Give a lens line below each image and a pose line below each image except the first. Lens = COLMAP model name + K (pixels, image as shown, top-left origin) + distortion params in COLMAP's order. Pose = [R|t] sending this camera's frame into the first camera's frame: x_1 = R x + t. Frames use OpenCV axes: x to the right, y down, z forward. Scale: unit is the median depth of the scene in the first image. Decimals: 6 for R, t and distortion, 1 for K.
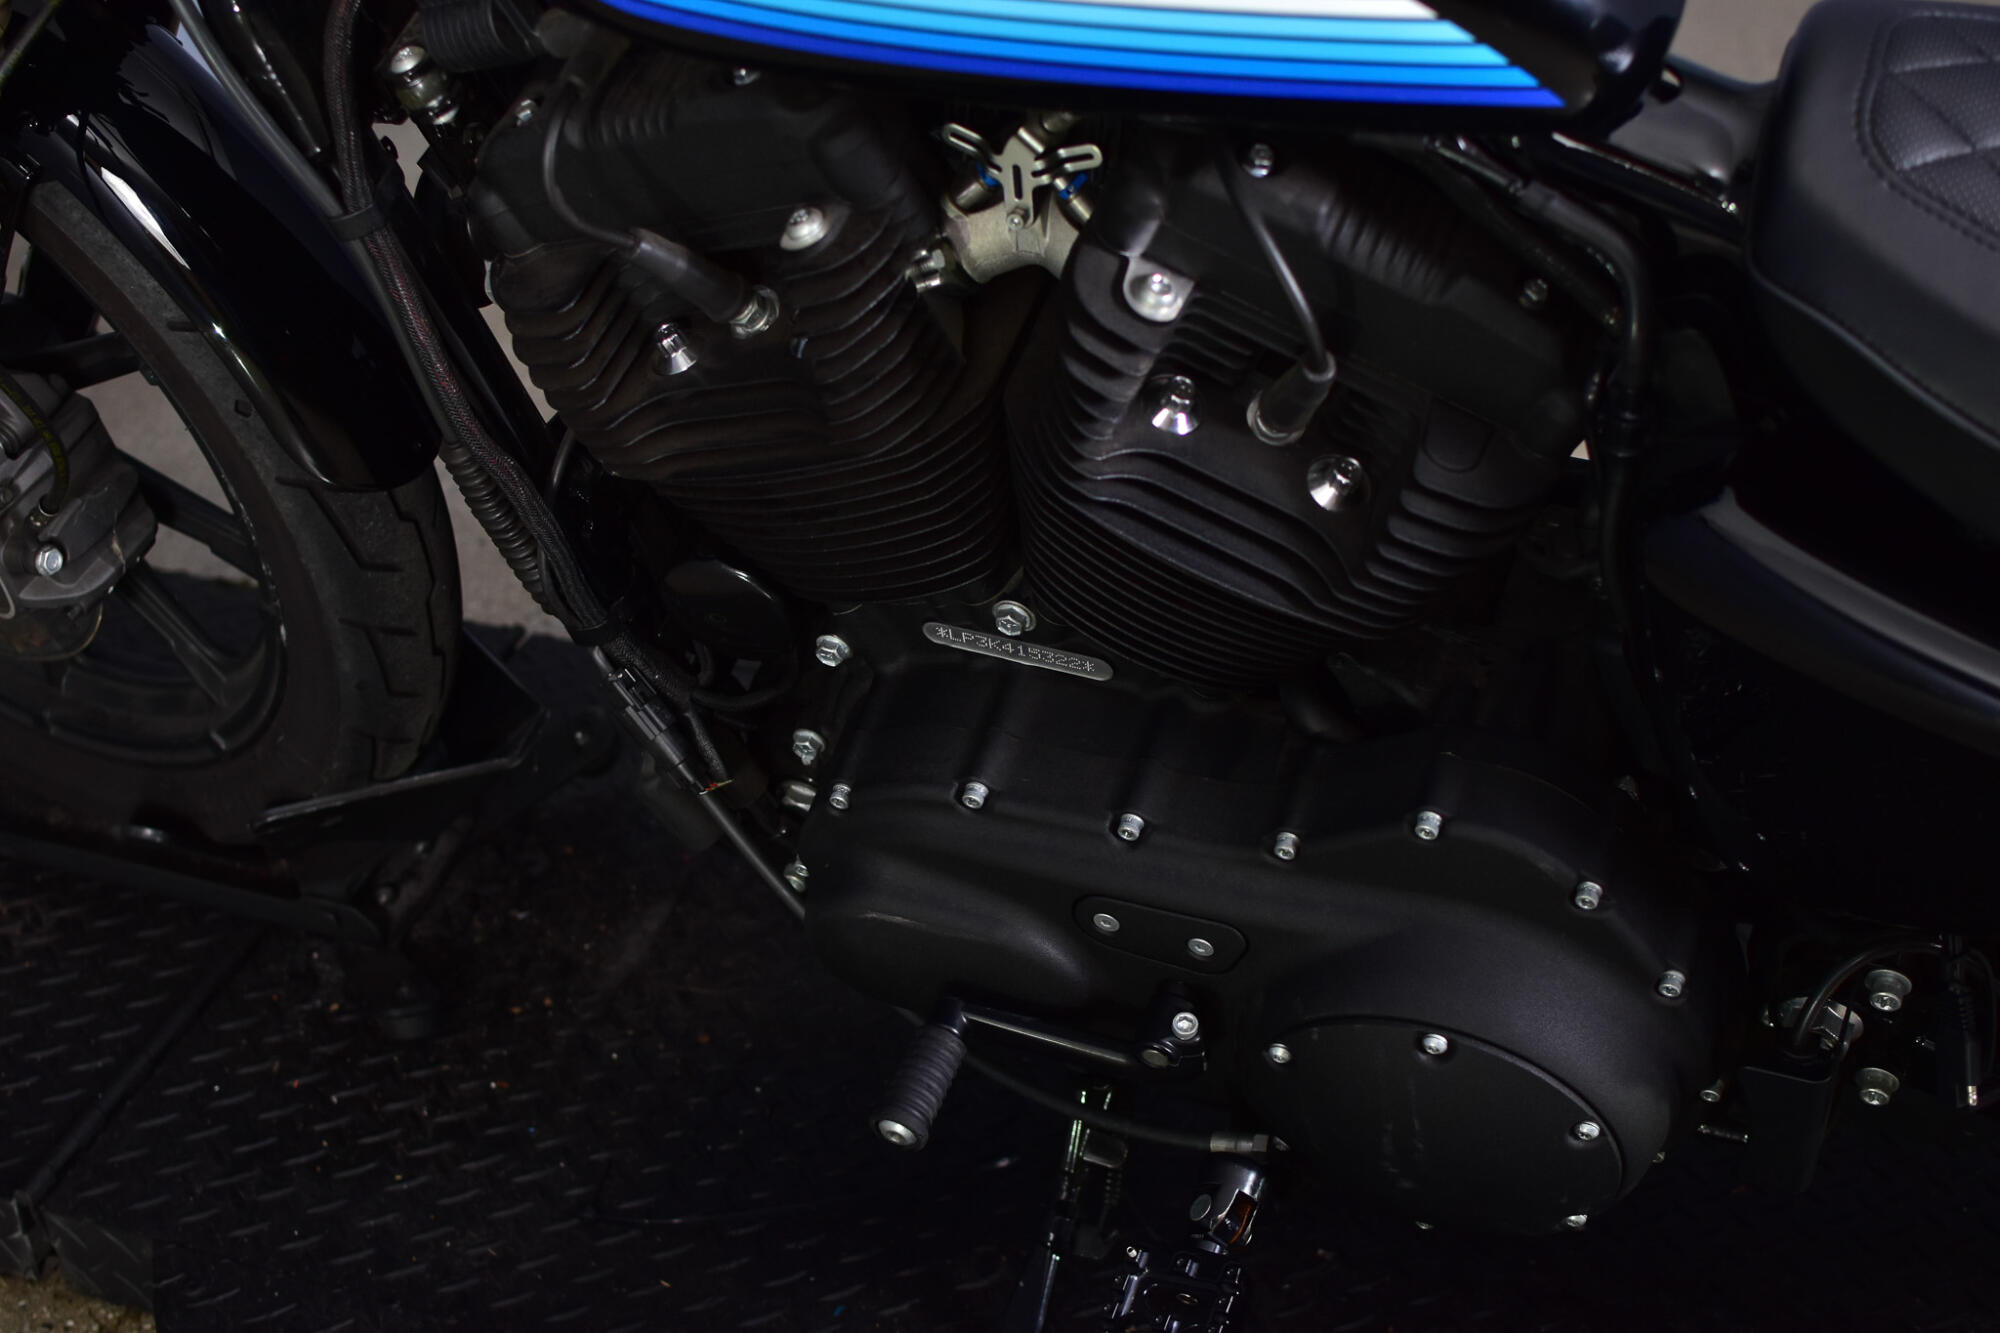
lens RADIAL K [[3023.2, 0, 1000.0], [0, 3023.2, 666.5], [0, 0, 1]] dist [-0.165388, -0.085204]
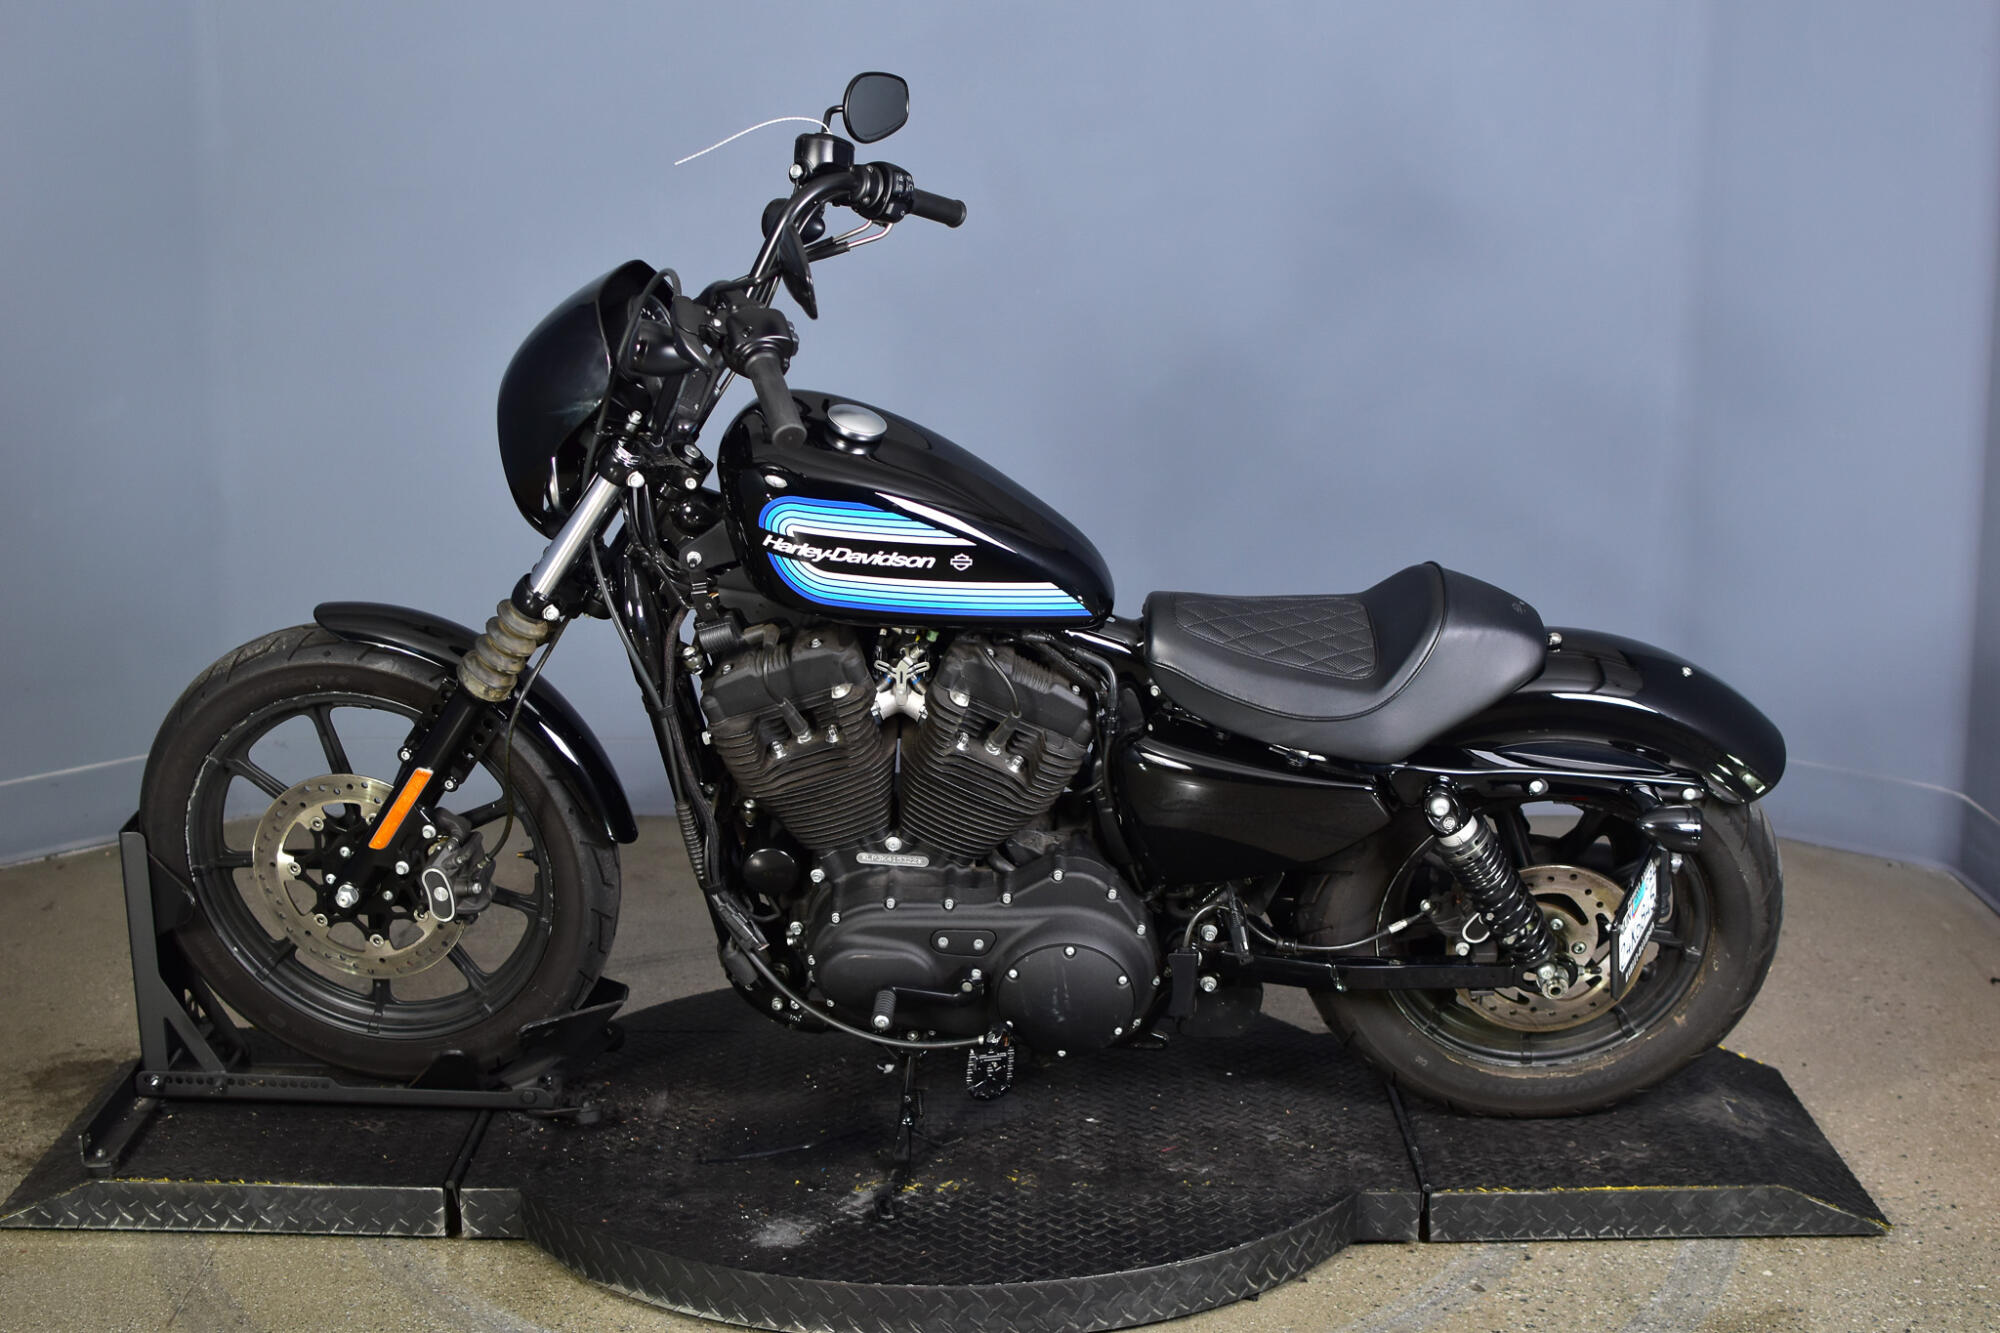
lens RADIAL K [[3023.2, 0, 1000.0], [0, 3023.2, 666.5], [0, 0, 1]] dist [-0.165388, -0.085204]
pose [[0.943413, -0.035511, 0.329714, -0.858891], [0.156541, 0.924193, -0.348371, 0.861930], [-0.292348, 0.380271, 0.877454, -1.628876]]
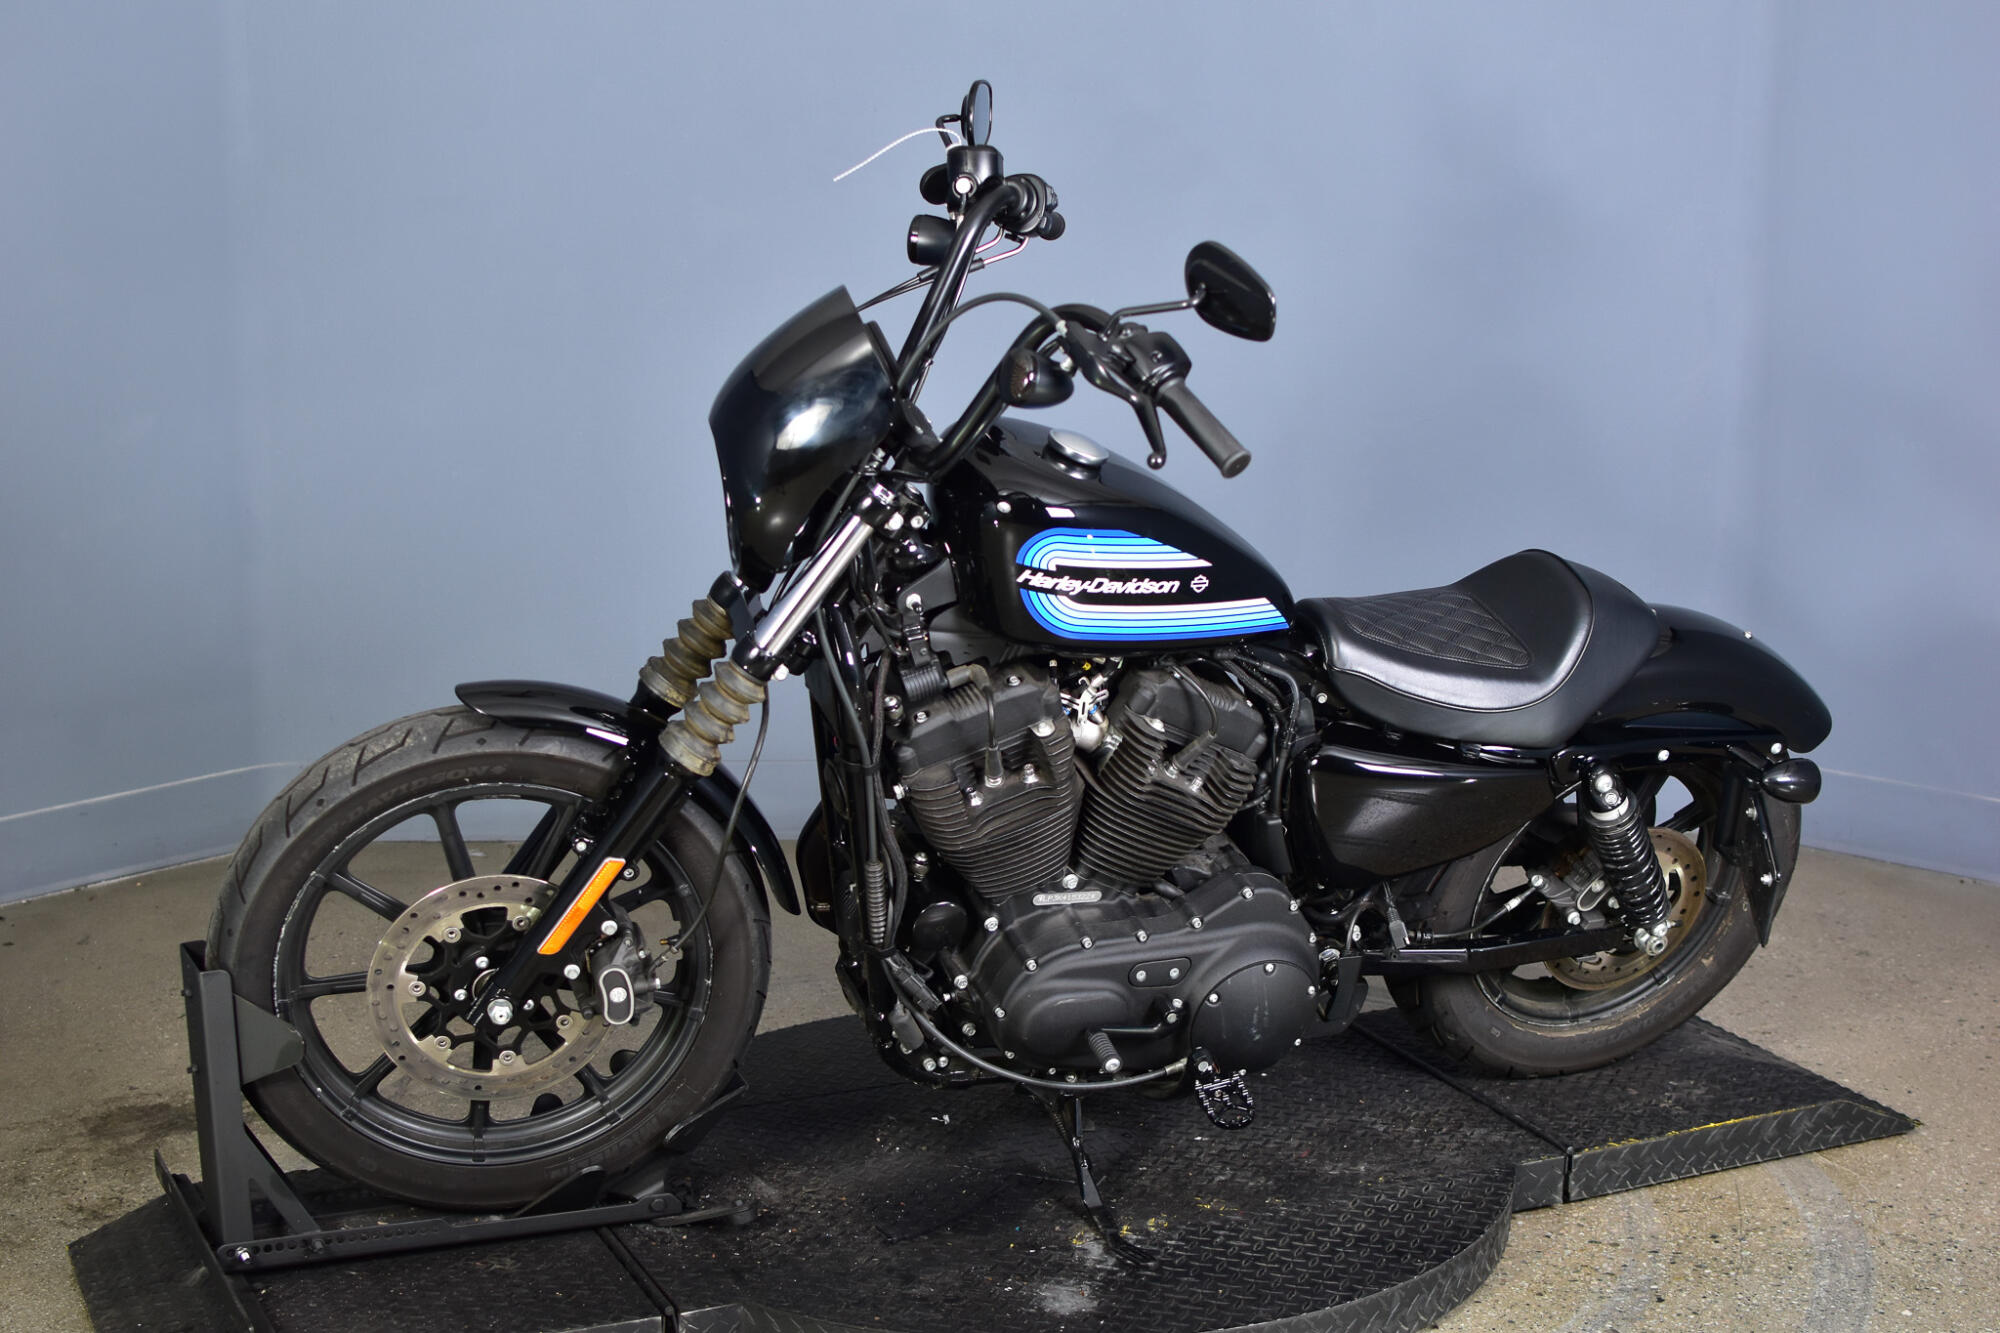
lens RADIAL K [[3023.2, 0, 1000.0], [0, 3023.2, 666.5], [0, 0, 1]] dist [-0.165388, -0.085204]
pose [[0.726293, -0.112567, 0.678105, -1.938153], [0.360193, 0.902542, -0.235964, 0.444721], [-0.585457, 0.415628, 0.696056, -0.971977]]
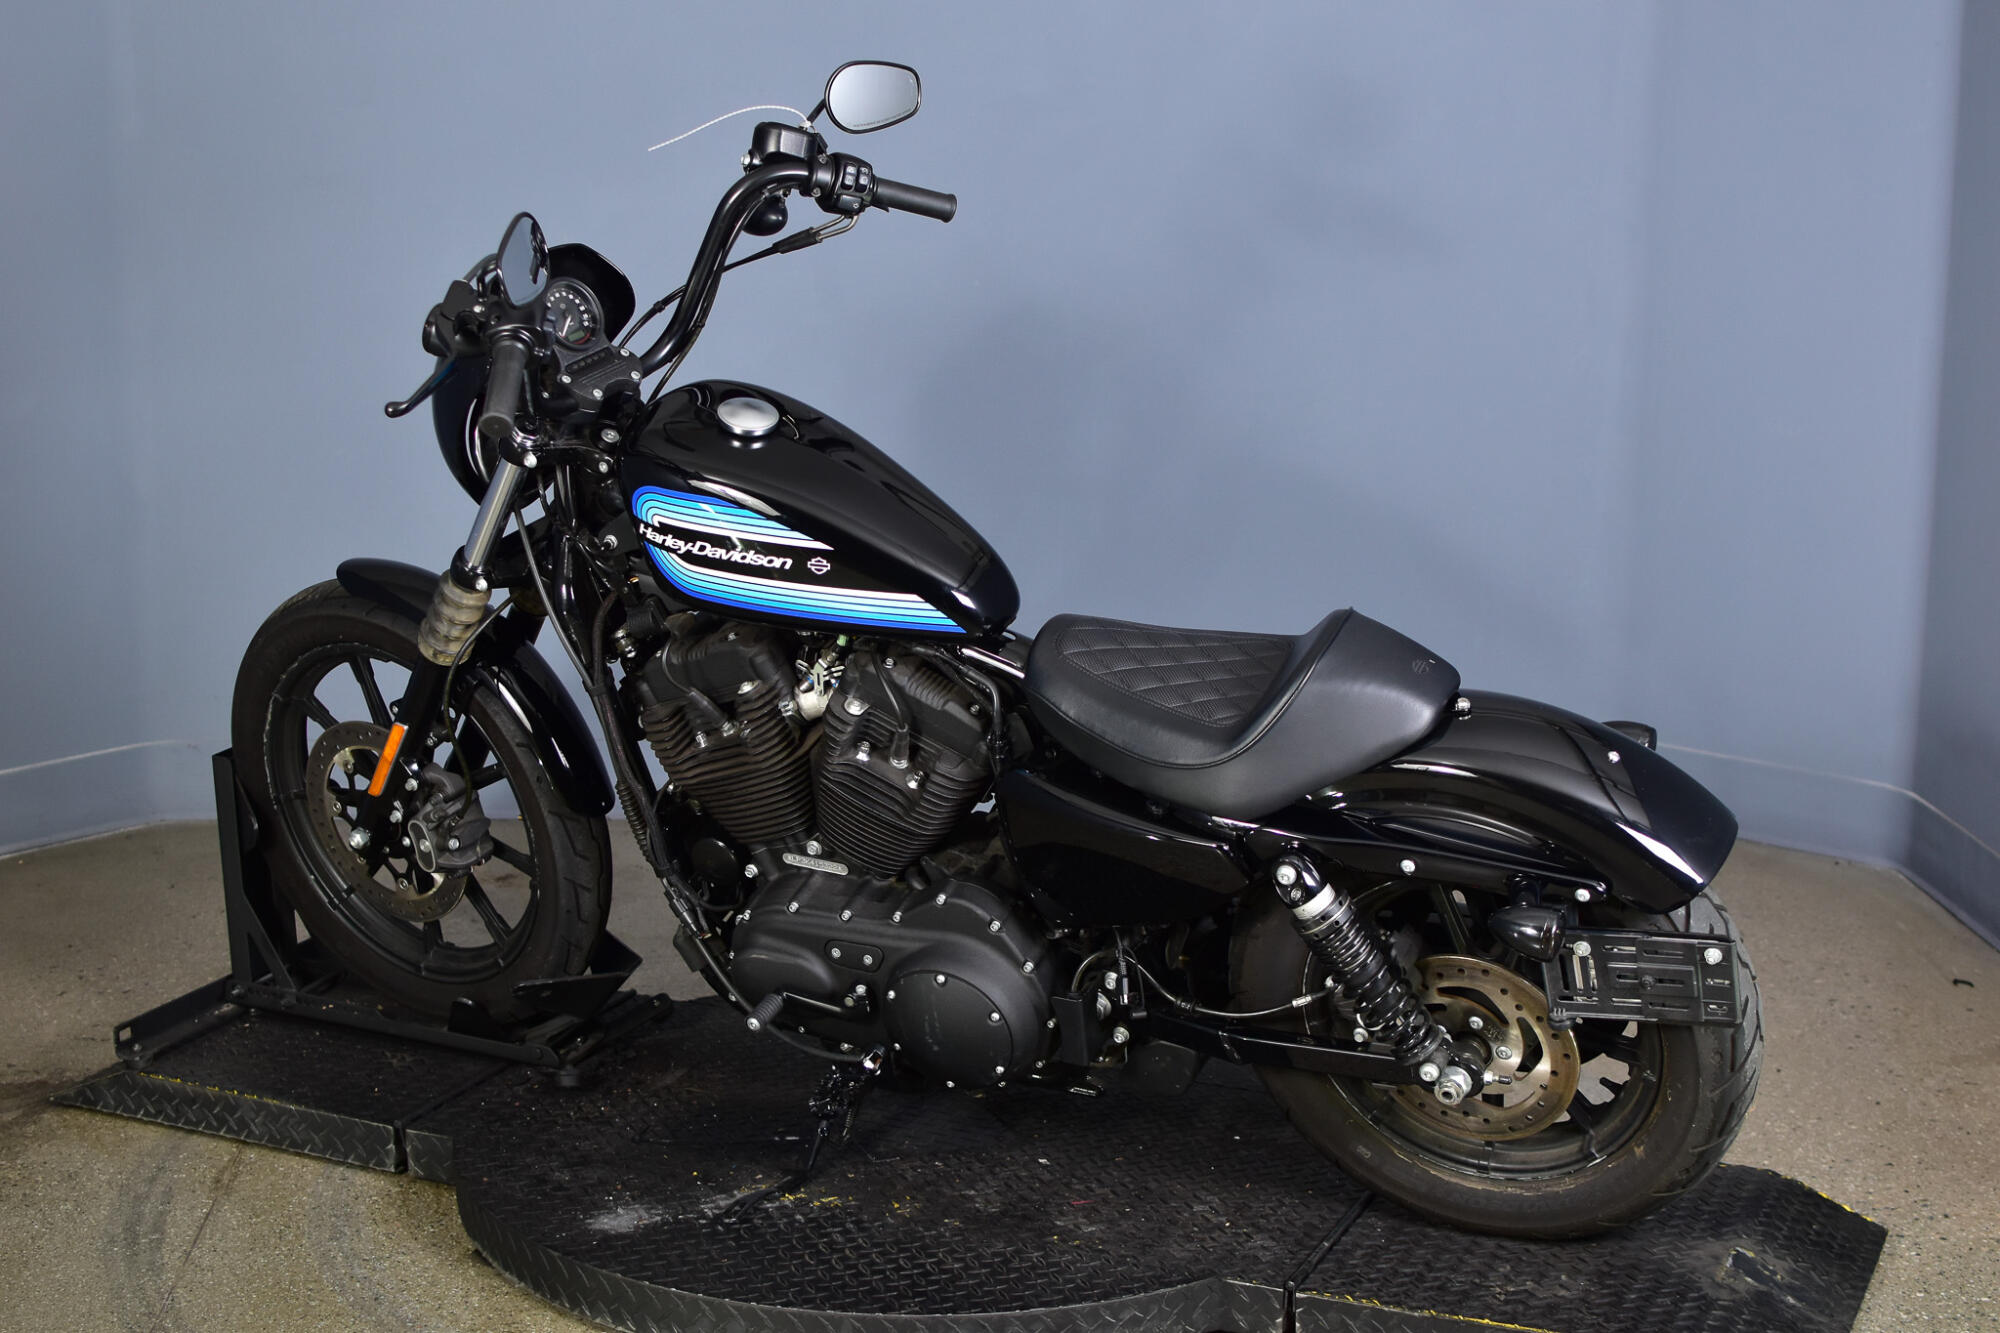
lens RADIAL K [[3023.2, 0, 1000.0], [0, 3023.2, 666.5], [0, 0, 1]] dist [-0.165388, -0.085204]
pose [[0.996436, 0.055397, -0.063618, 0.355096], [-0.074666, 0.930141, -0.359531, 0.844014], [0.039257, 0.363000, 0.930962, -1.694906]]
